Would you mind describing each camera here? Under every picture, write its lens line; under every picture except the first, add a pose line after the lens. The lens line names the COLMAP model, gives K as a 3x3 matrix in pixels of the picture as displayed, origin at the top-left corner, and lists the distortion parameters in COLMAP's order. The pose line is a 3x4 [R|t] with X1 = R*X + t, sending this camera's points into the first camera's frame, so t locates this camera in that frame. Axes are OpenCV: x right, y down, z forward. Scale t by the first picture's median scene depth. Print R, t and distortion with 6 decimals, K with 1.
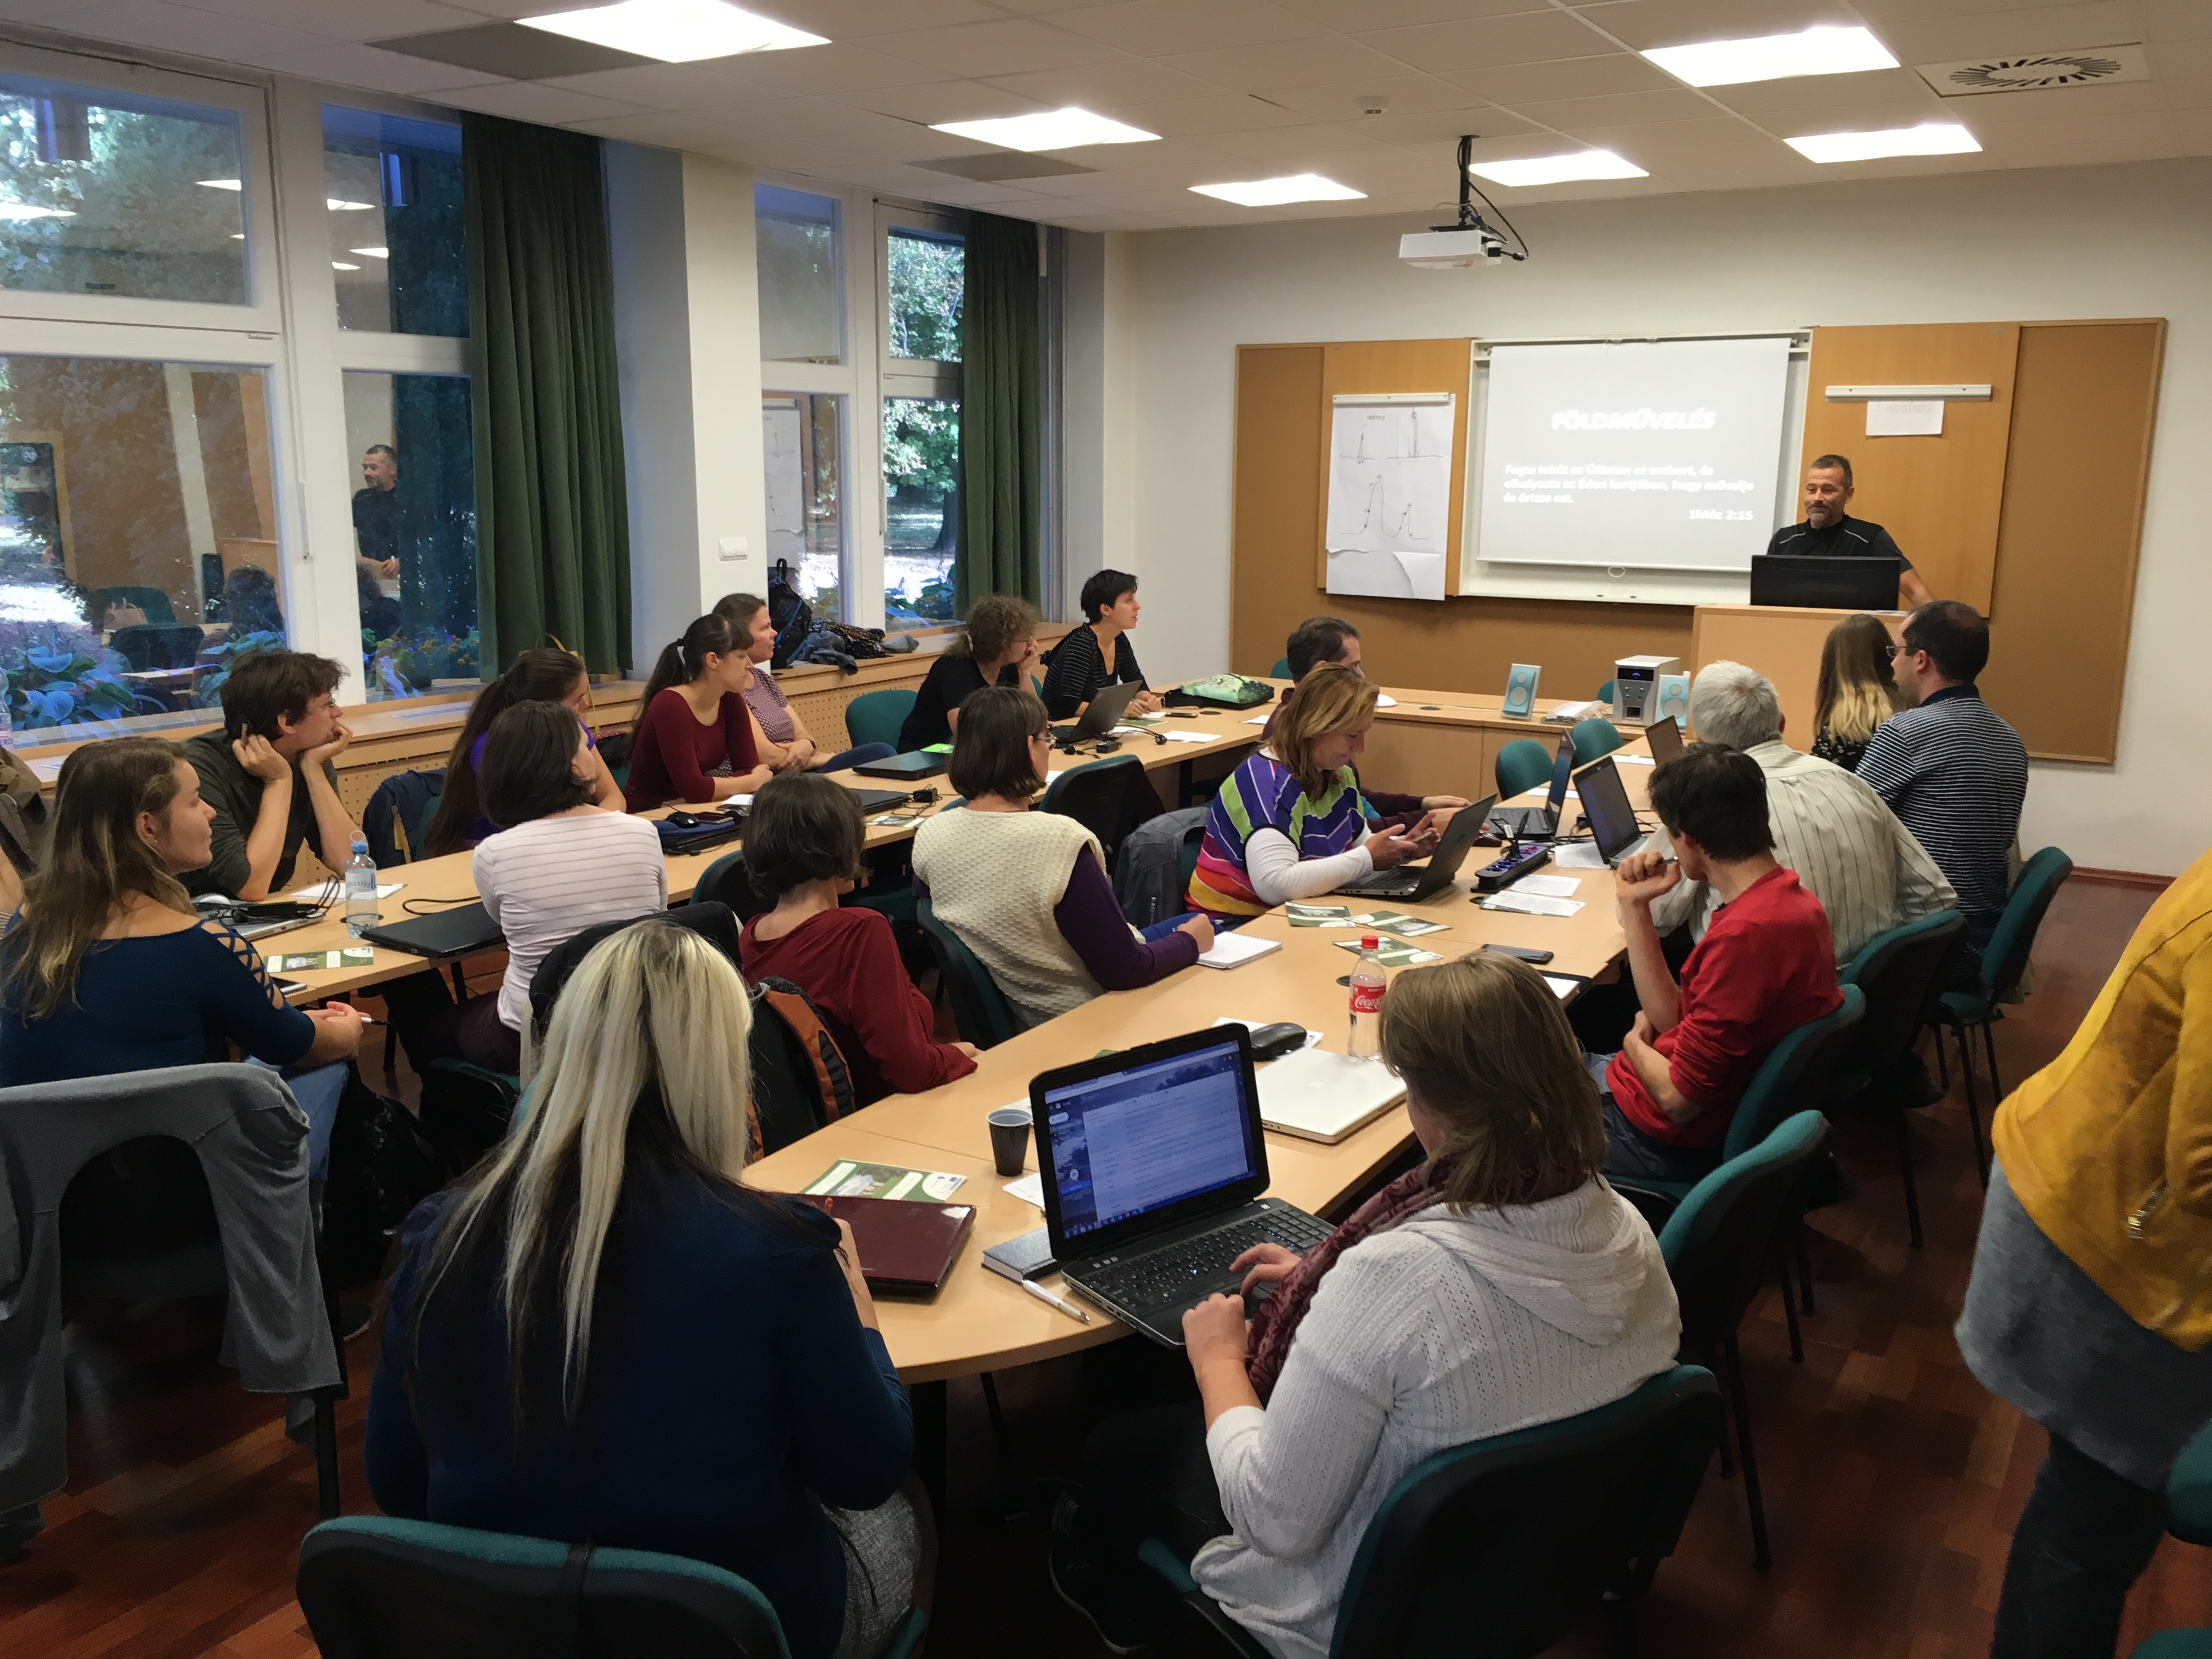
lens RADIAL K [[1939.6, 0, 1096.2], [0, 1939.6, 906.2], [0, 0, 1]] dist [-0.009571, -0.005698]
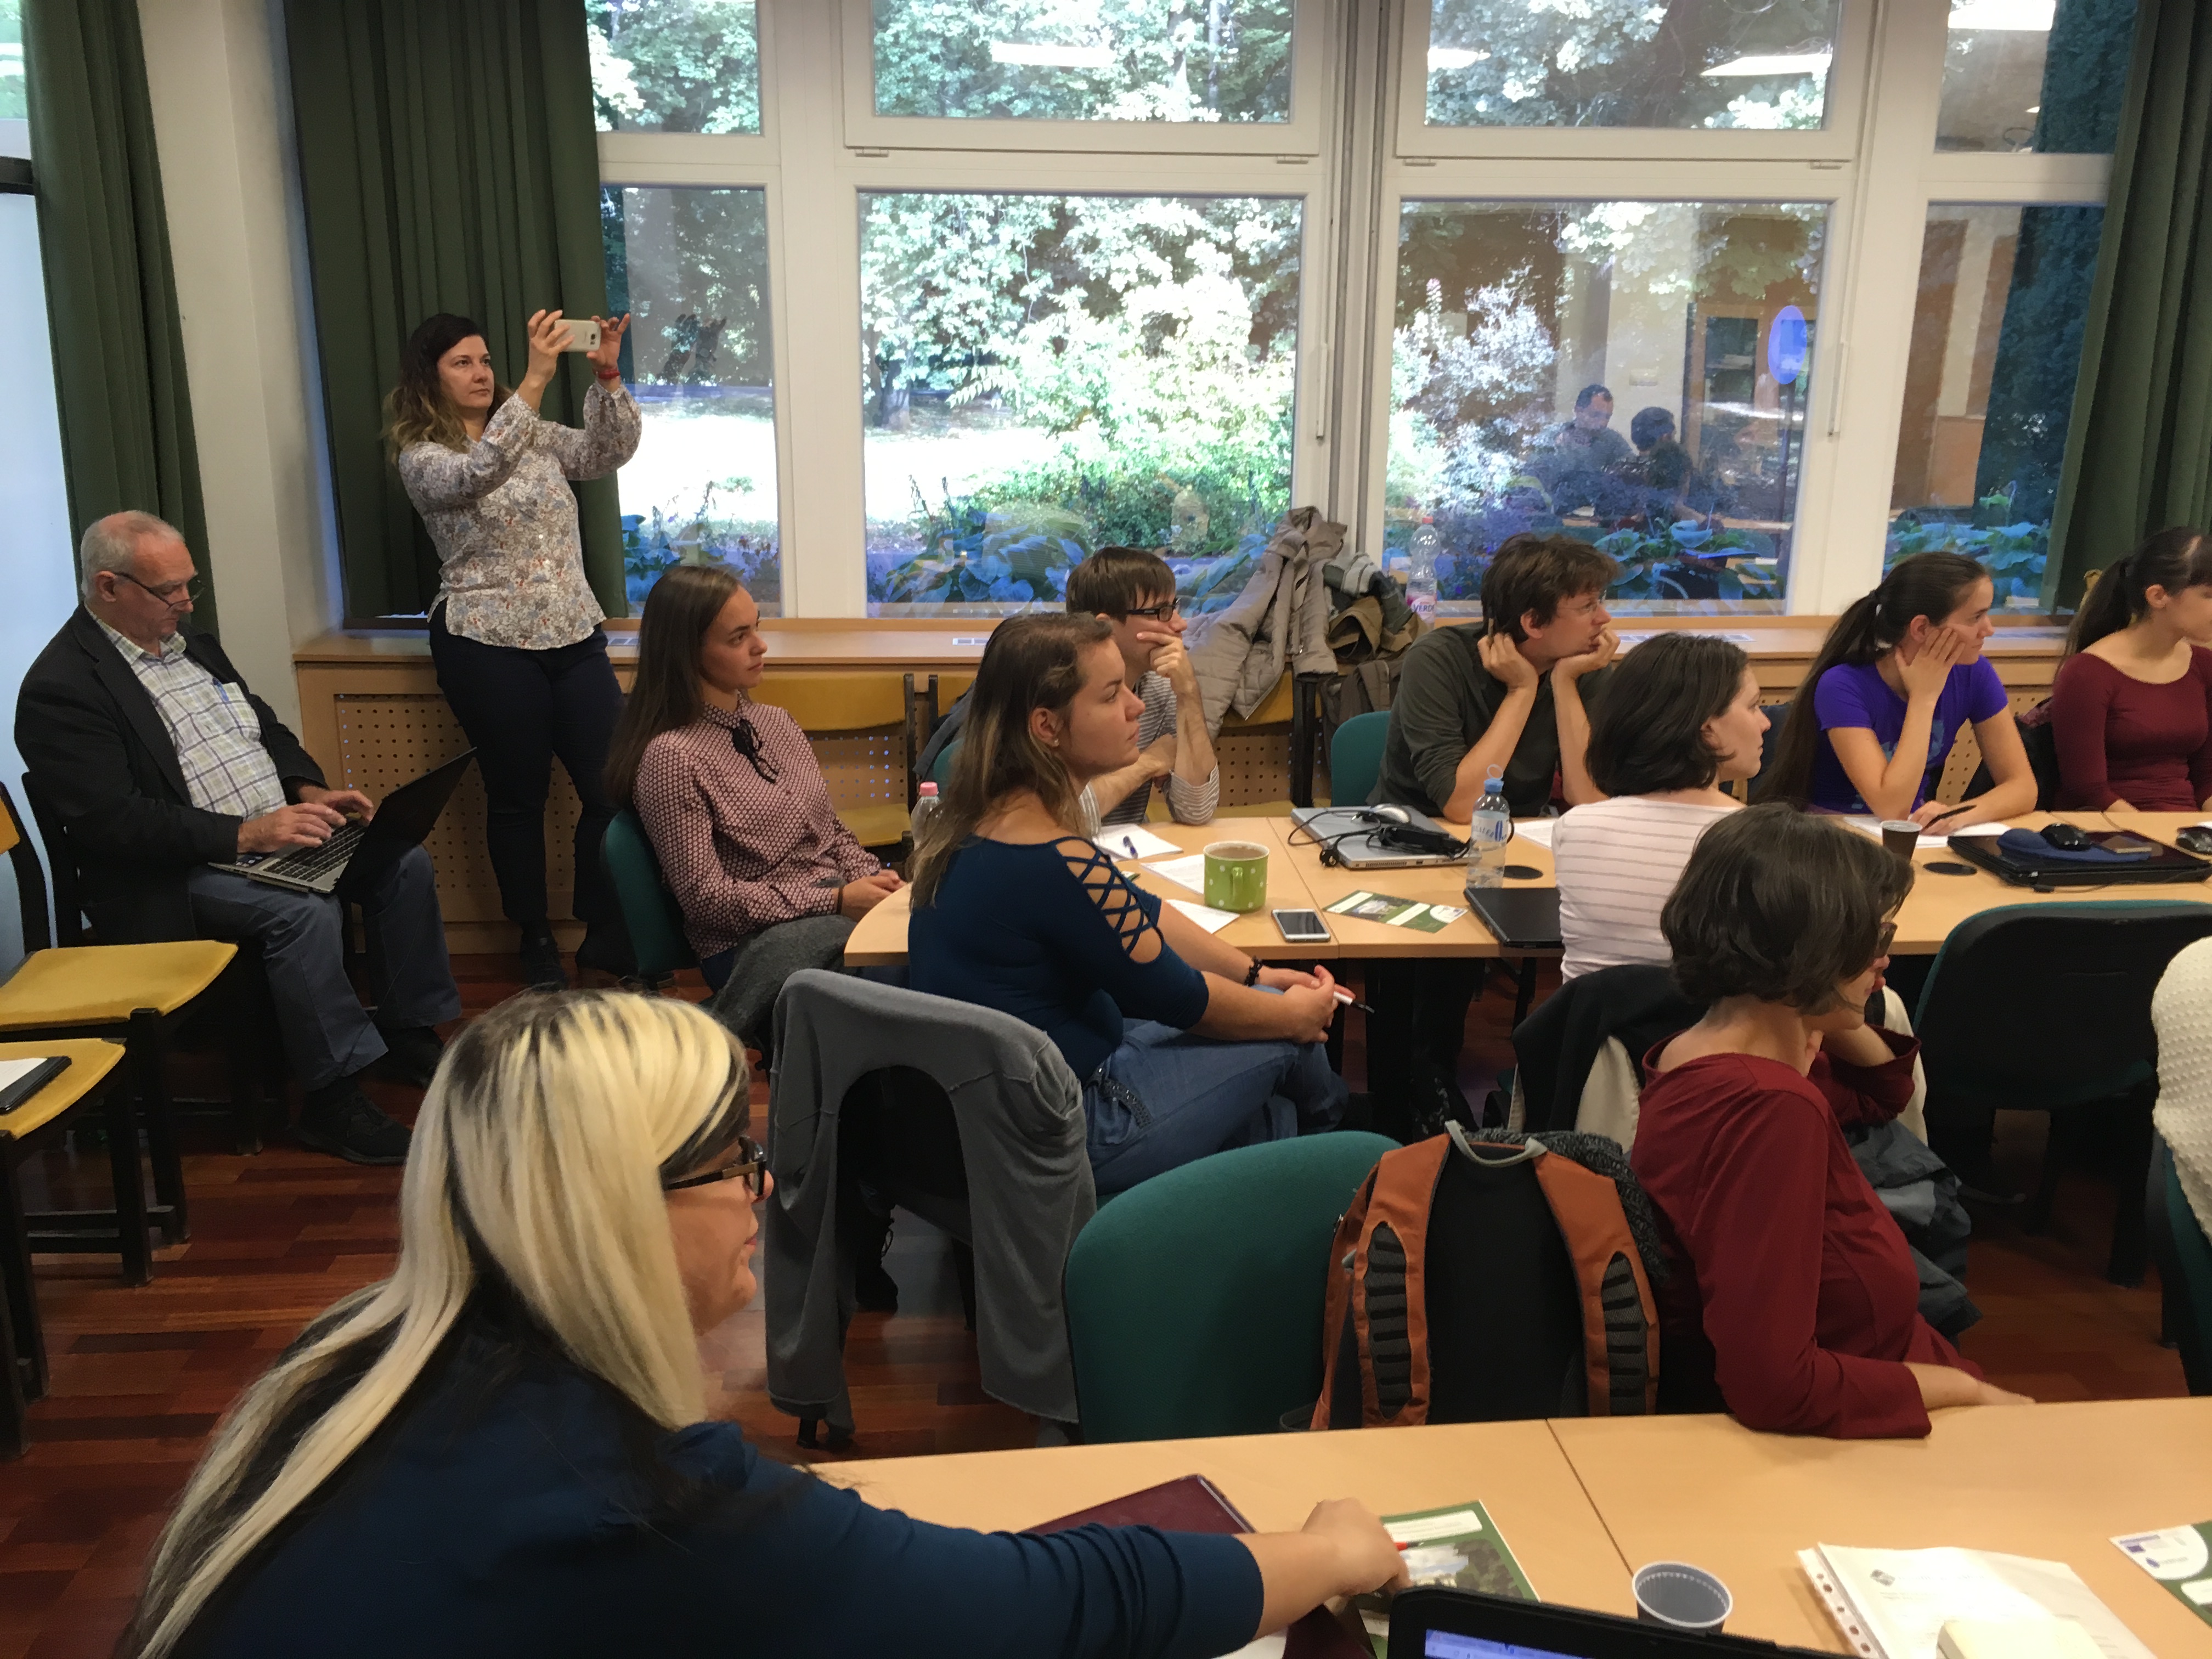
lens RADIAL K [[1852.9, 0, 1108.3], [0, 1852.9, 782.7], [0, 0, 1]] dist [0.172011, -0.308301]
pose [[0.551542, 0.192308, -0.811677, 0.168441], [-0.189720, 0.976480, 0.102438, -0.084118], [0.812286, 0.097492, 0.575054, 0.433637]]
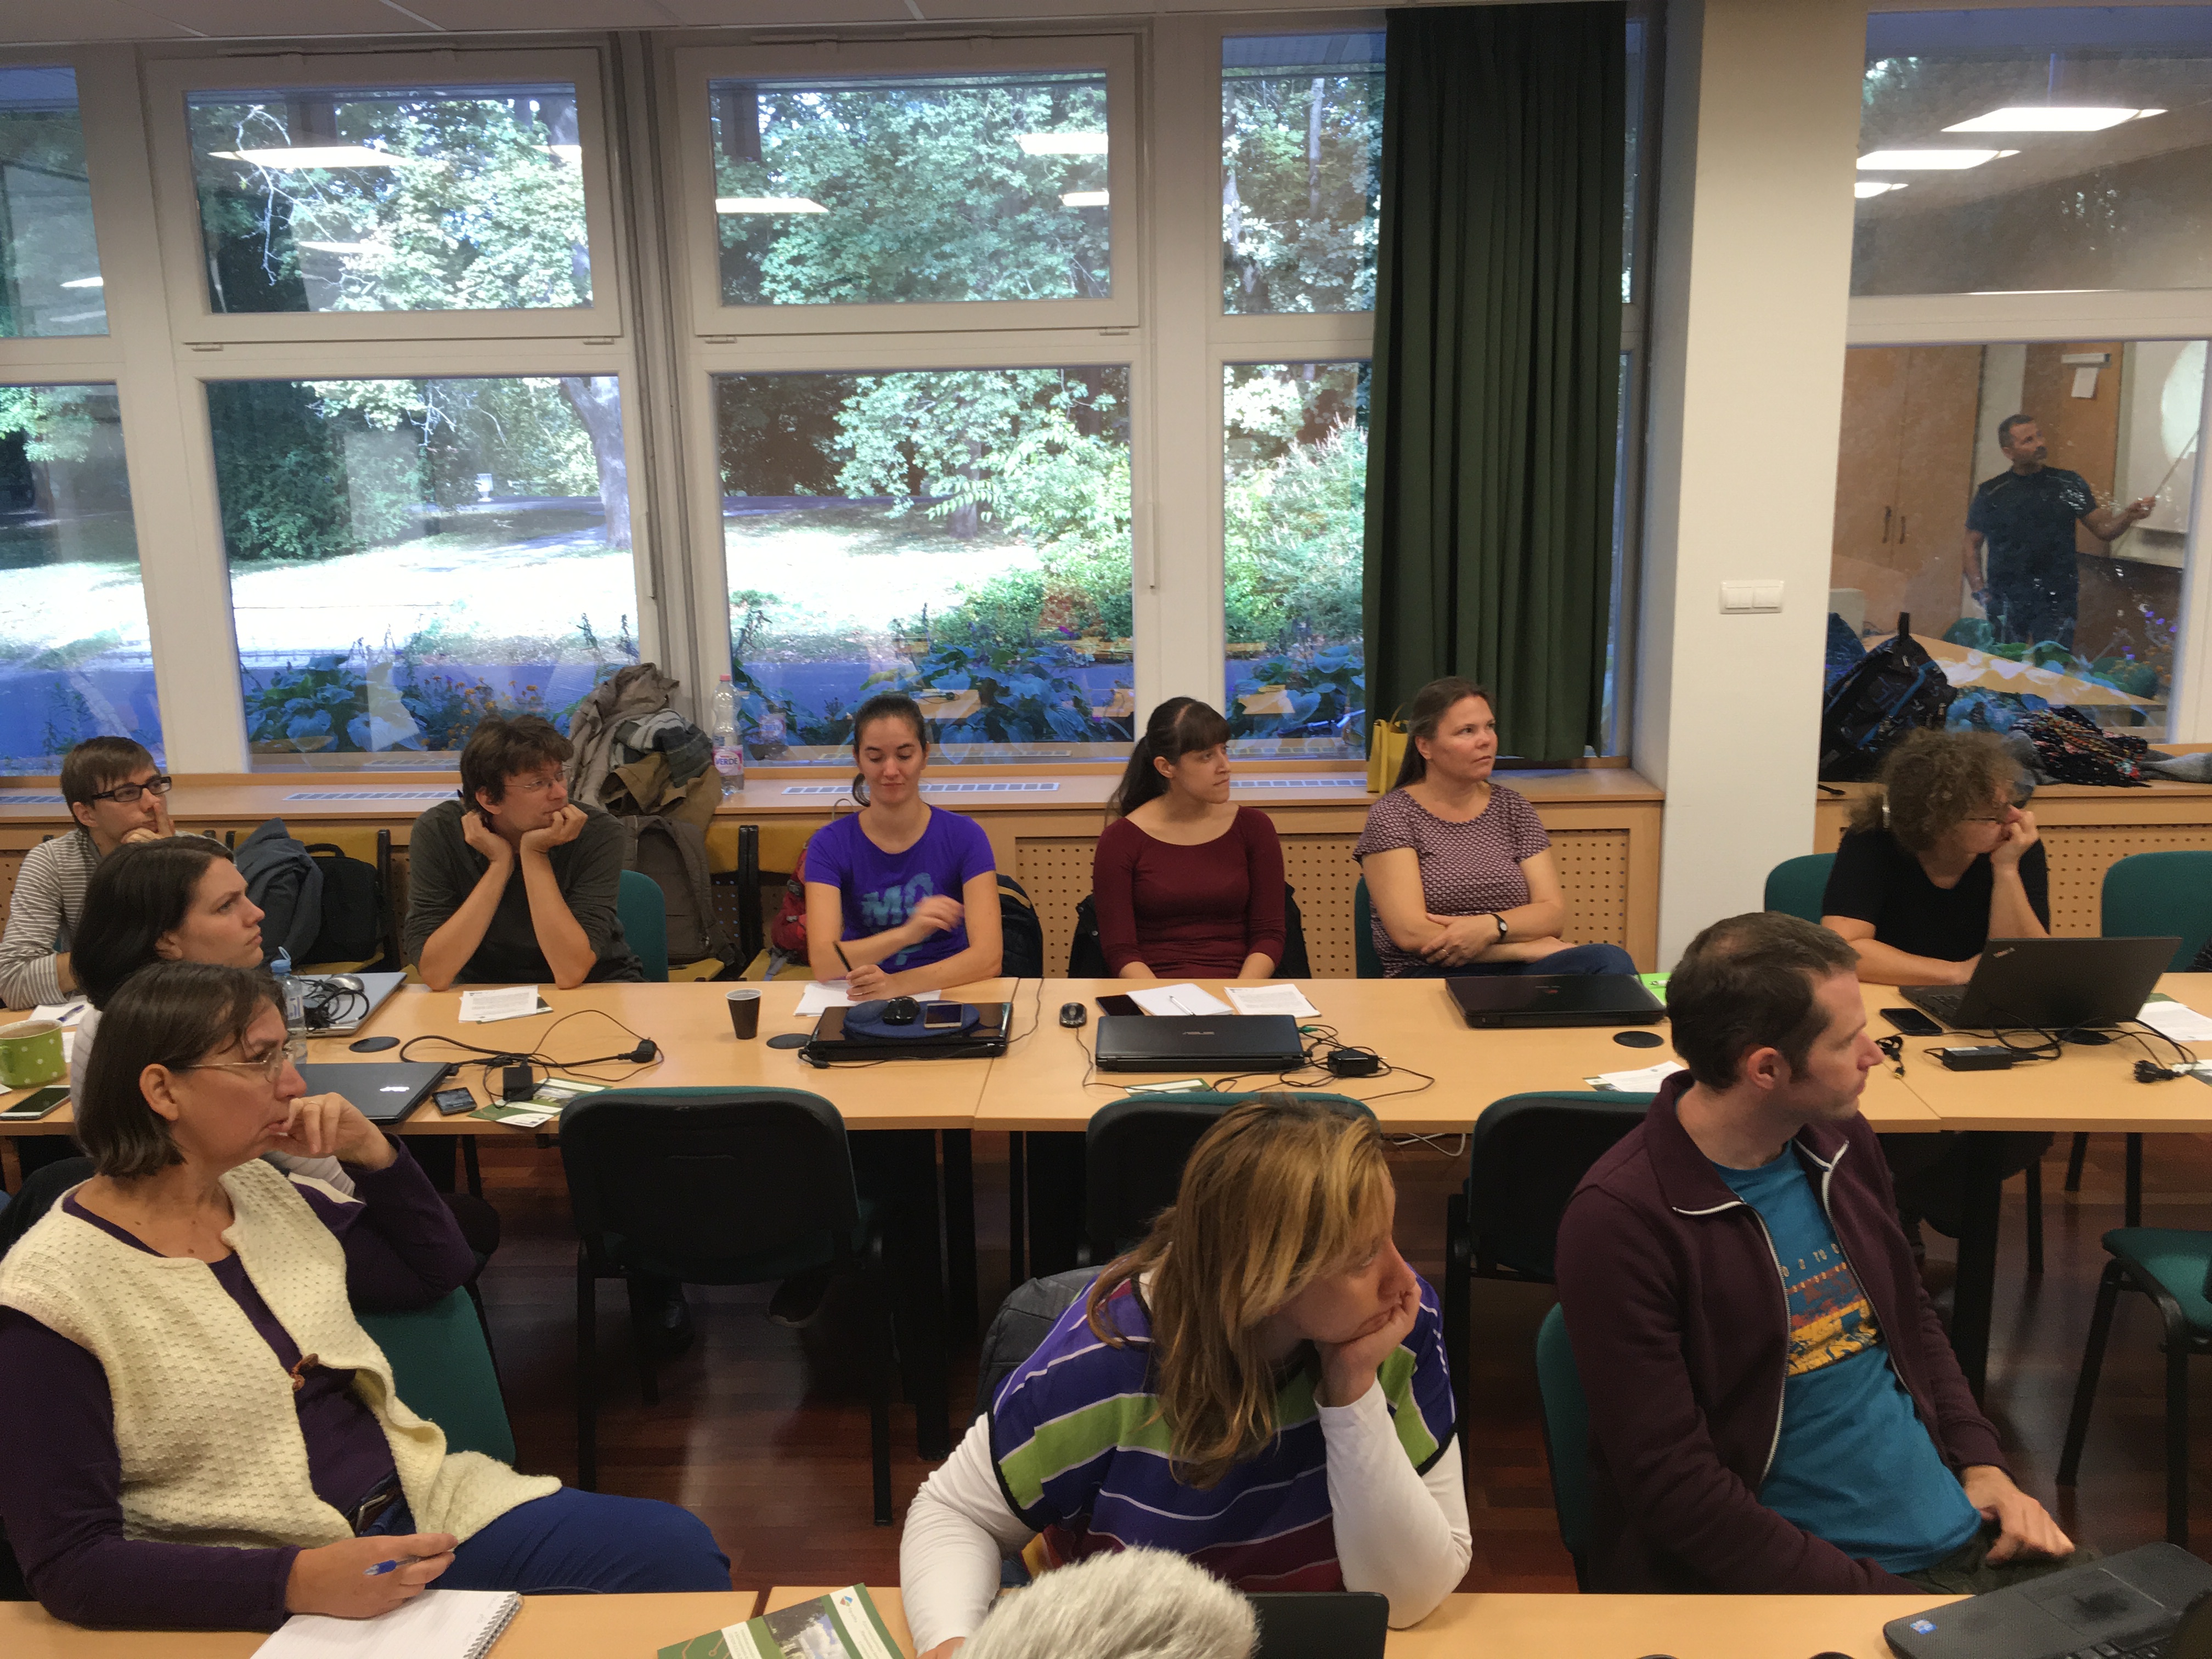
lens RADIAL K [[1856.0, 0, 1106.0], [0, 1856.0, 829.5], [0, 0, 1]] dist [0.053224, 0.009742]
pose [[0.469783, 0.168740, -0.866505, 0.494971], [-0.174514, 0.979943, 0.096217, -0.236117], [0.865361, 0.106016, 0.489807, 0.924653]]
